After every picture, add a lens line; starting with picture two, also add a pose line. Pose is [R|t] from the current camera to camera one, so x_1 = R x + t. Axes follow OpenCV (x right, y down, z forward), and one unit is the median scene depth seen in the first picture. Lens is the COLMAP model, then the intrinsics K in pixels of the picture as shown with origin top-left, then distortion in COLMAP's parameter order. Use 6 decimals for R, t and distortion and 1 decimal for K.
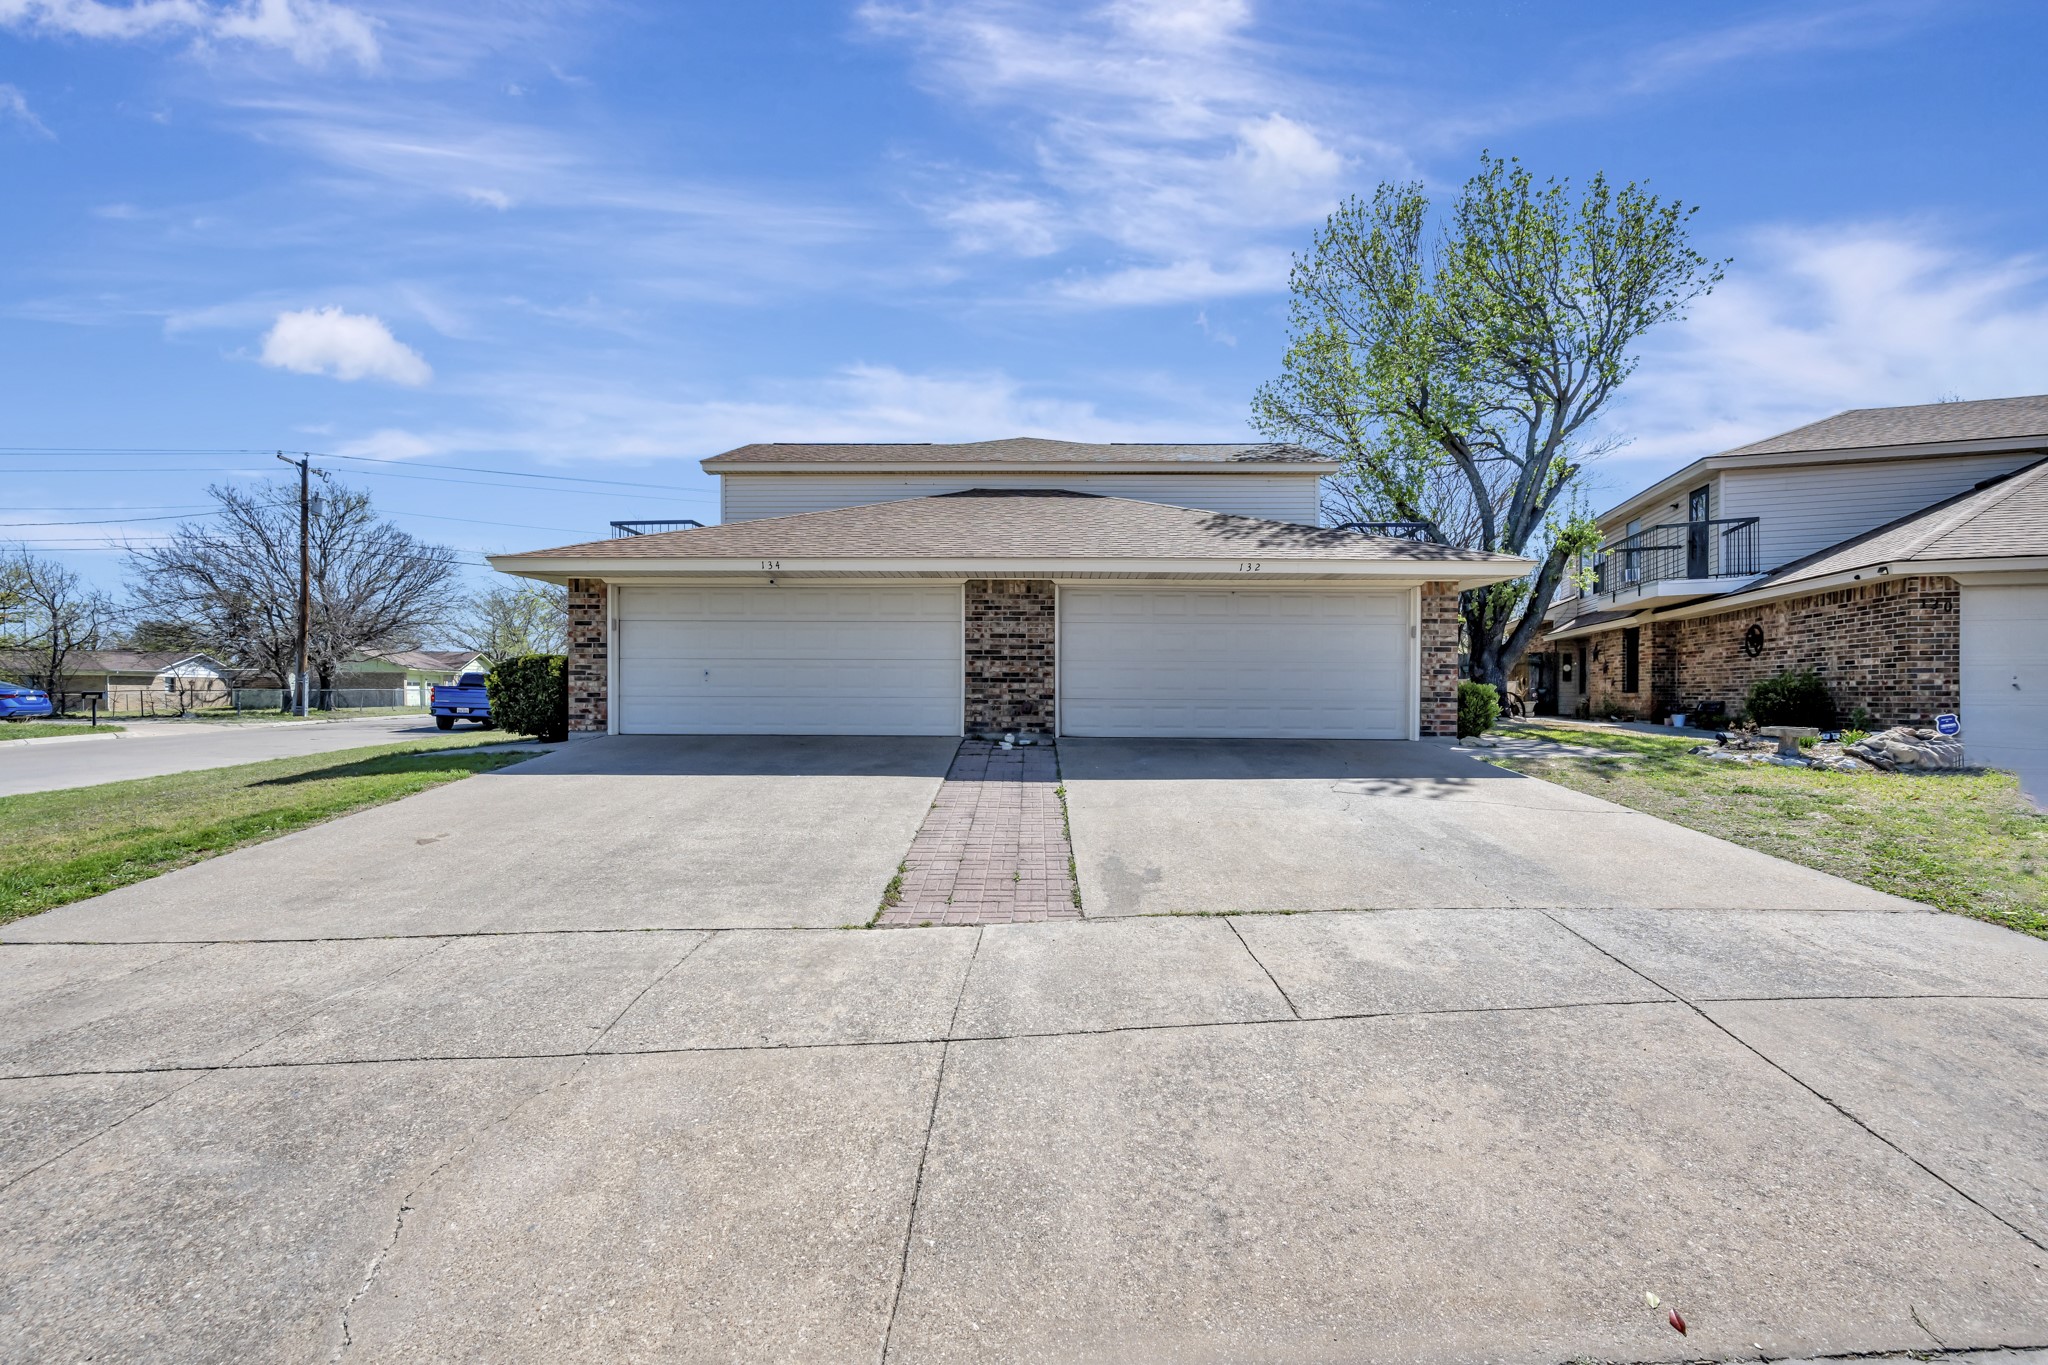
lens RADIAL K [[826.0, 0, 1033.1], [0, 826.0, 685.2], [0, 0, 1]] dist [-0.003954, -0.000109]
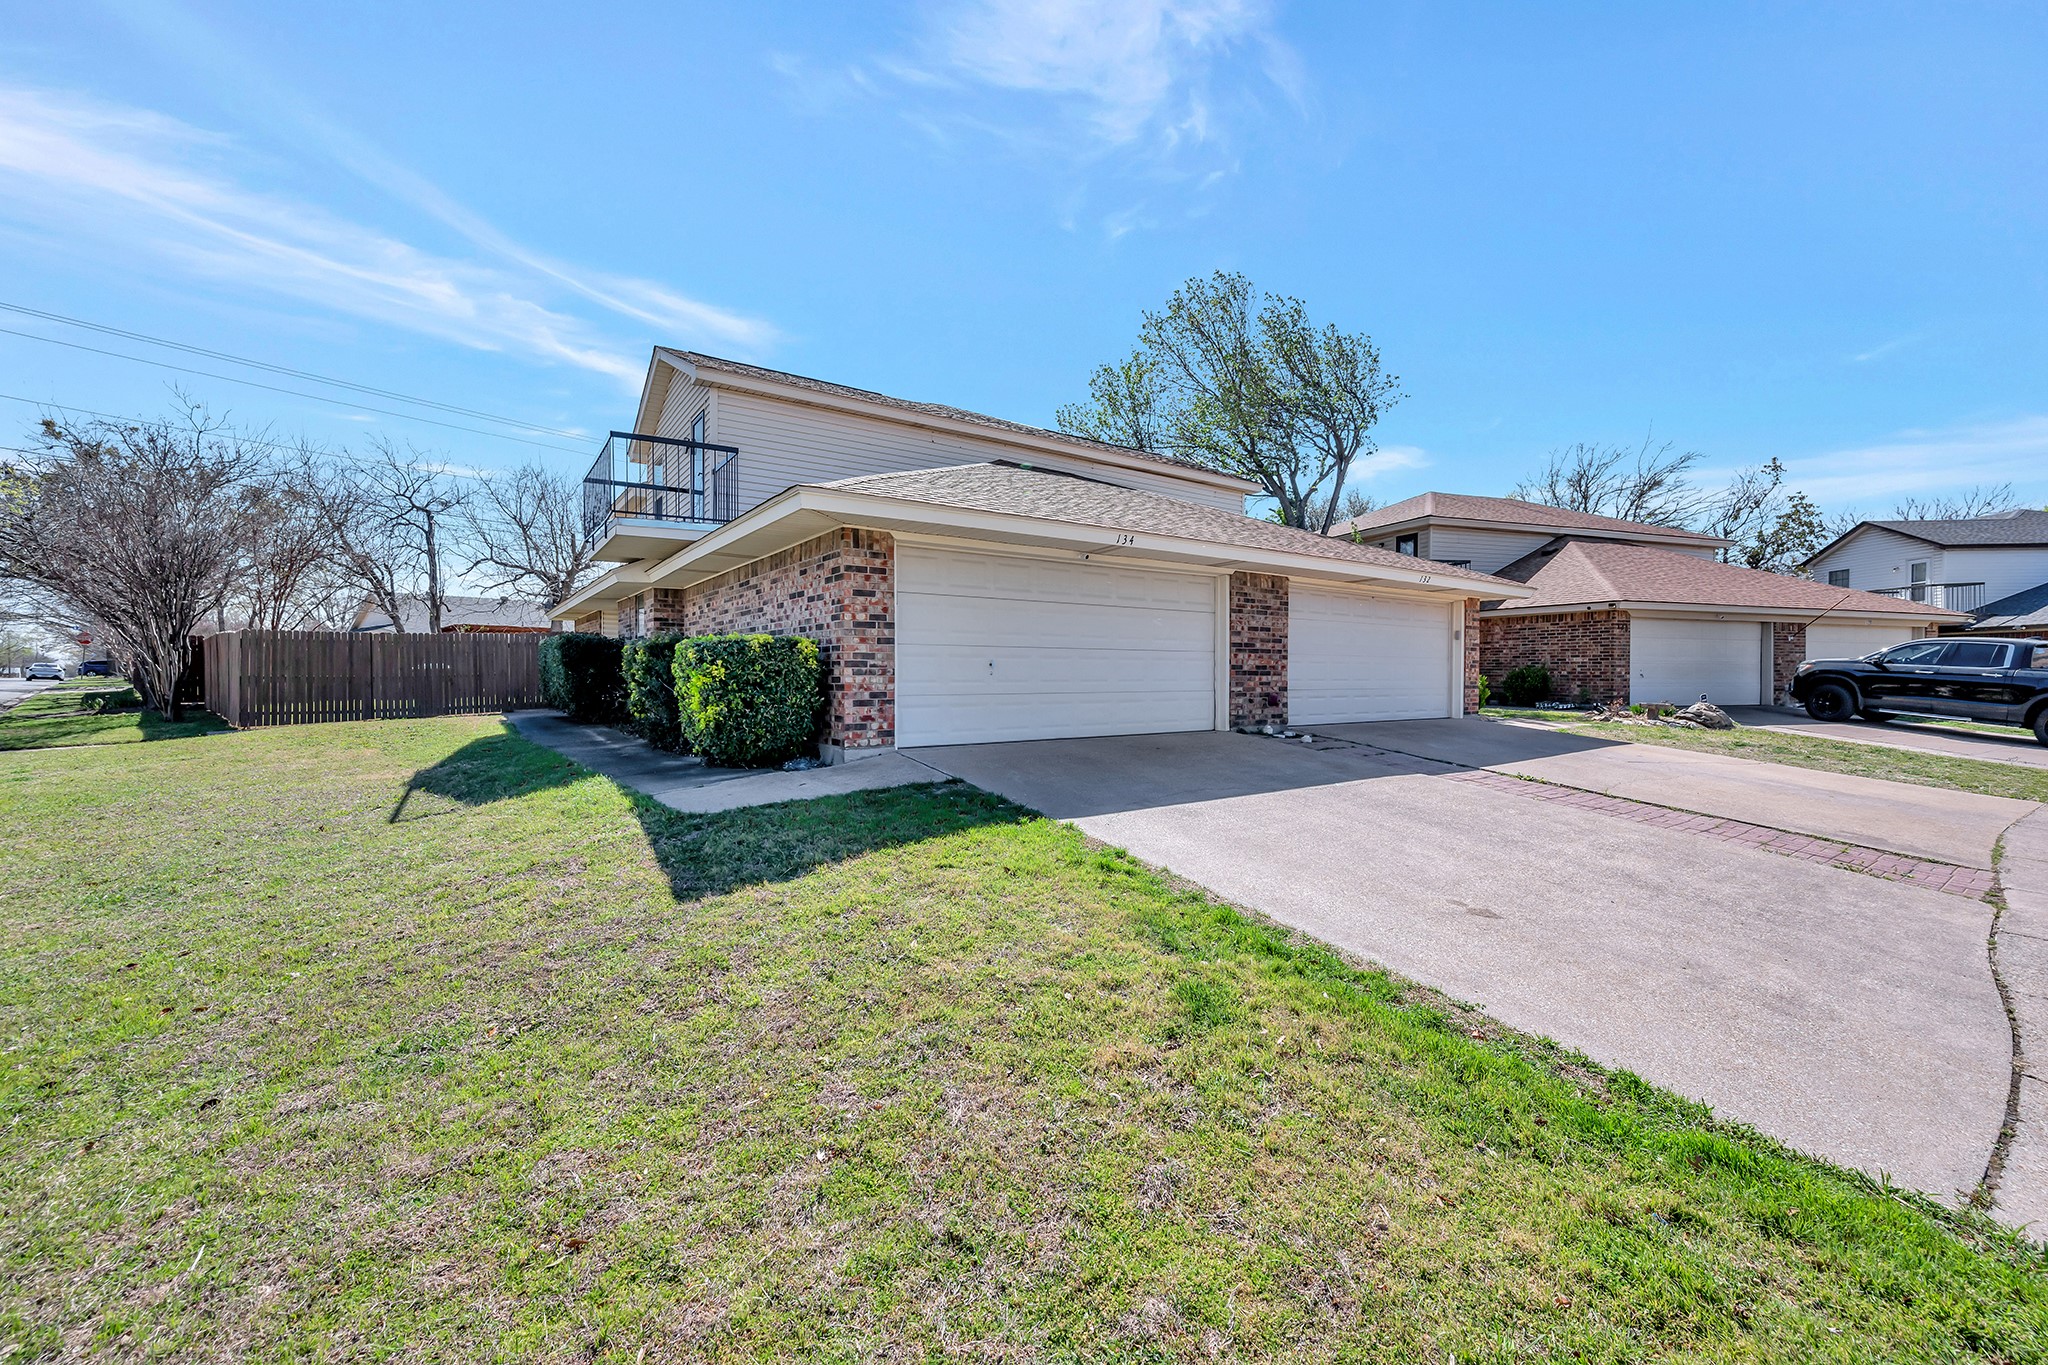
lens RADIAL K [[826.0, 0, 1030.8], [0, 826.0, 678.3], [0, 0, 1]] dist [-0.003954, -0.000109]
pose [[0.802017, -0.006729, 0.597263, -0.859460], [-0.002222, 0.999896, 0.014250, -0.013219], [-0.597297, -0.012756, 0.801919, 0.353671]]
